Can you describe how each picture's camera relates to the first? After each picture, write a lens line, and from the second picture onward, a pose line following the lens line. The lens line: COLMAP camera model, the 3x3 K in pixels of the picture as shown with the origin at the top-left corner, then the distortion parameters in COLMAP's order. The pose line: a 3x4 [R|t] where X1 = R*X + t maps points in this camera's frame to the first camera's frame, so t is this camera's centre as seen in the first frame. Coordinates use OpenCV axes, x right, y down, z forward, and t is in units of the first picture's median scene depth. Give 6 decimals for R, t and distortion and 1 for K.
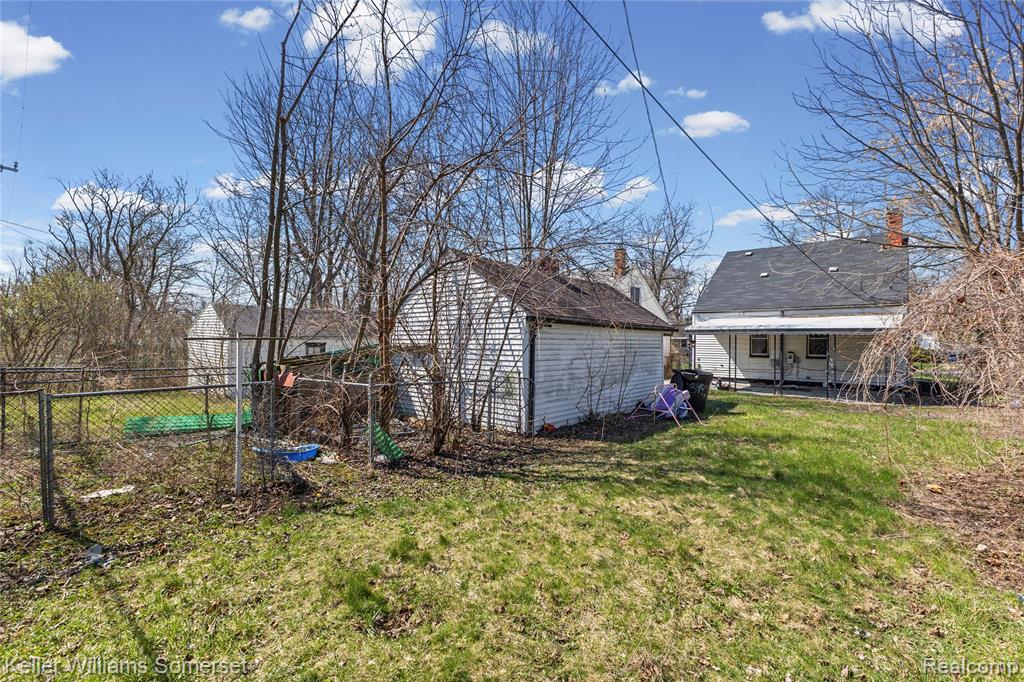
lens RADIAL K [[450.4, 0, 509.0], [0, 450.4, 342.0], [0, 0, 1]] dist [0.011542, -0.000612]
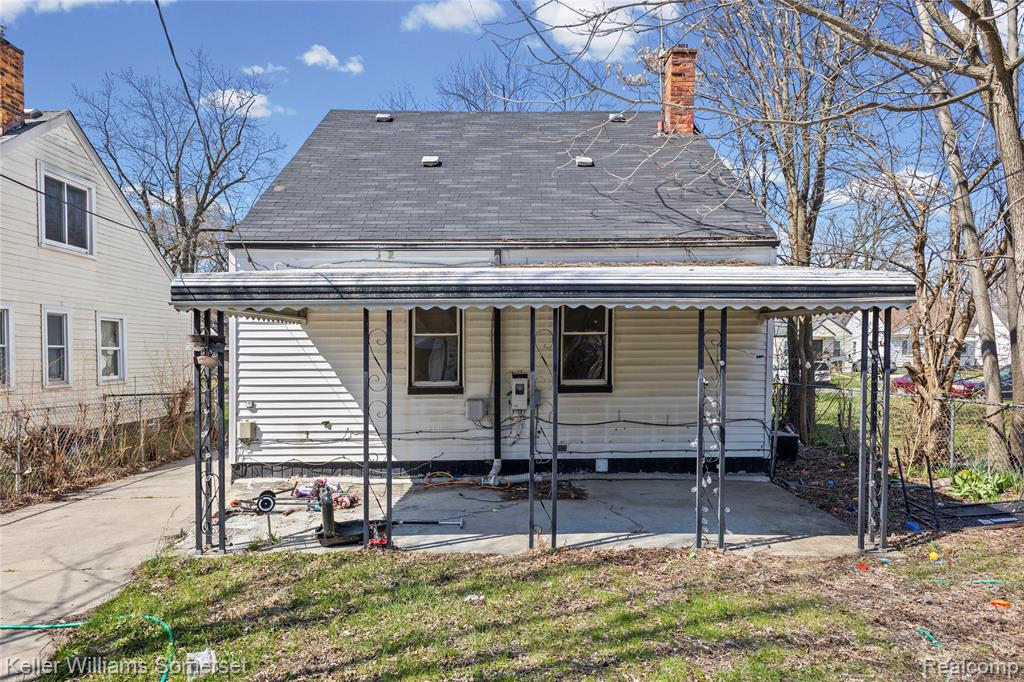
lens RADIAL K [[669.9, 0, 513.1], [0, 669.9, 346.3], [0, 0, 1]] dist [0.005225, -0.003514]
pose [[0.742179, -0.003691, 0.670192, 0.279708], [0.015046, 0.999825, -0.011155, 0.006596], [-0.670033, 0.018363, 0.742104, 0.617327]]
